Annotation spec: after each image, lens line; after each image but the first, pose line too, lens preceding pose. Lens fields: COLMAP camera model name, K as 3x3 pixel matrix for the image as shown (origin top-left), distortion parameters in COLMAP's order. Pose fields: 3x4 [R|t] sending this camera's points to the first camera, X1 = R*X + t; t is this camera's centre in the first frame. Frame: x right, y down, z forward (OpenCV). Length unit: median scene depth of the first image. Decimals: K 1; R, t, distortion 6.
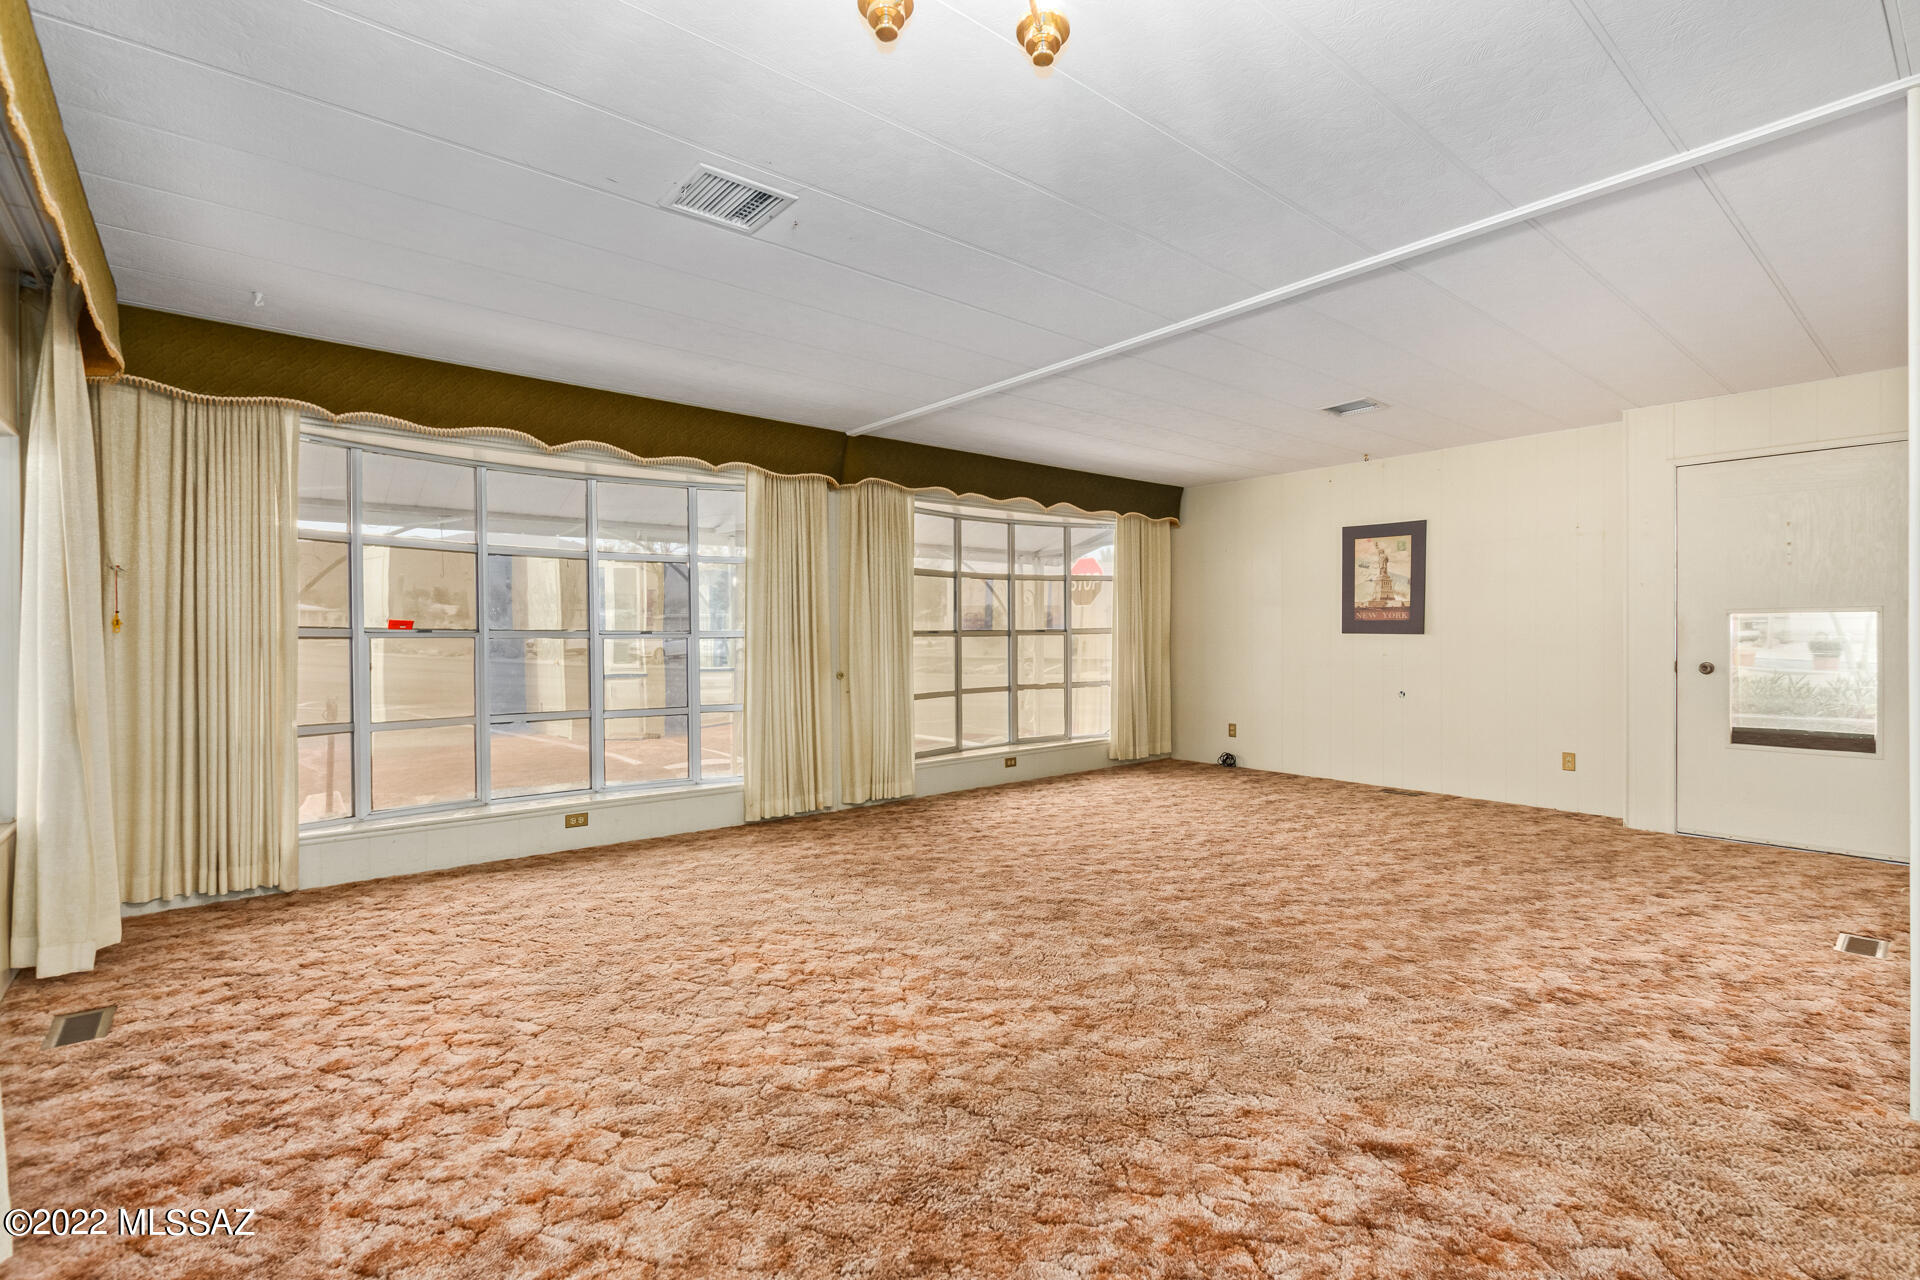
lens RADIAL K [[895.0, 0, 960.0], [0, 895.0, 640.0], [0, 0, 1]] dist [-0.090056, 0.000076]
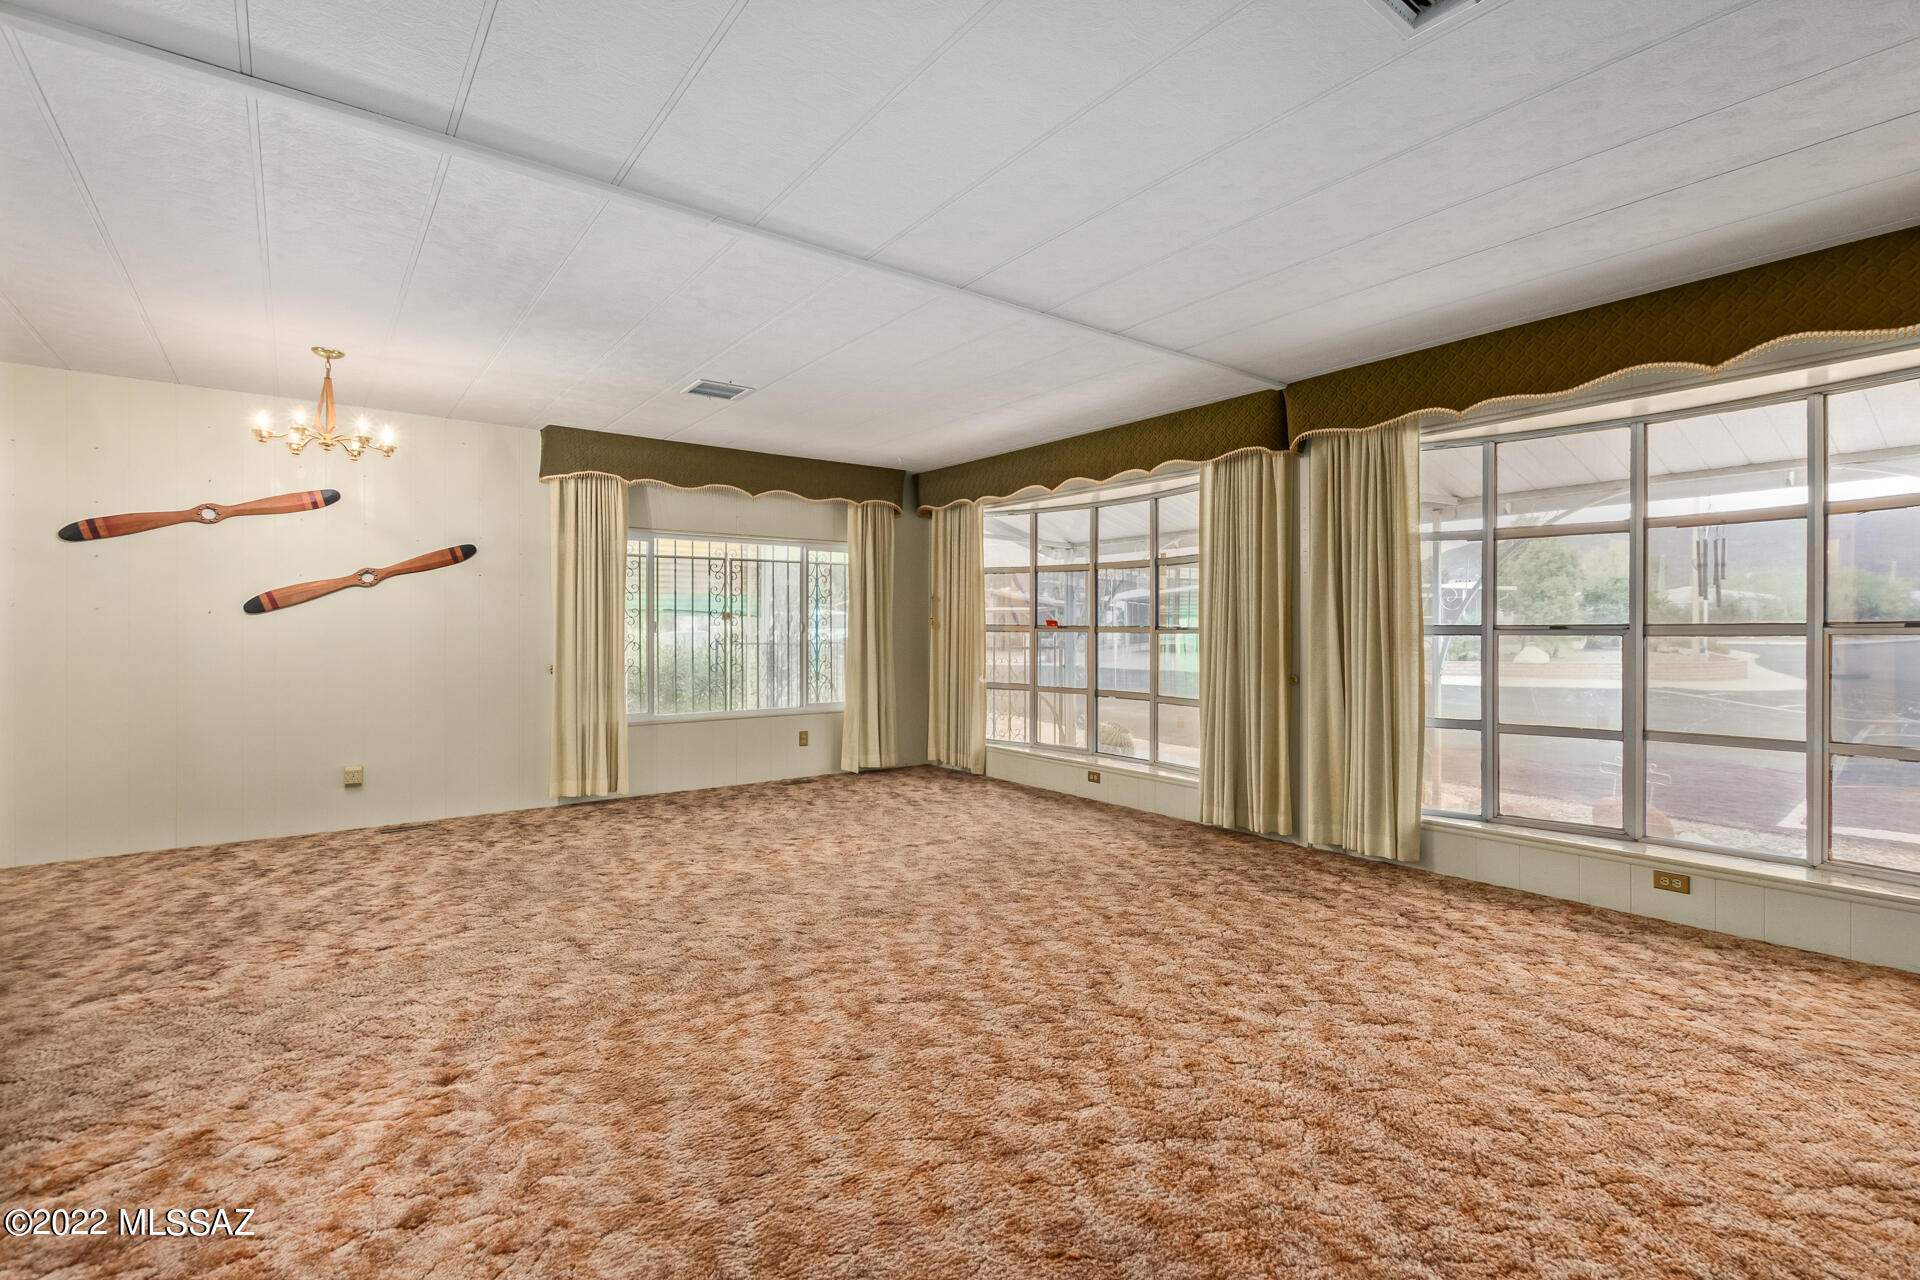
lens RADIAL K [[890.9, 0, 960.0], [0, 890.9, 640.0], [0, 0, 1]] dist [0.004935, 0.000754]
pose [[-0.051454, 0.019025, -0.998494, 0.904016], [0.005063, 0.999811, 0.018789, -0.021102], [0.998663, -0.004088, -0.051540, 0.918123]]
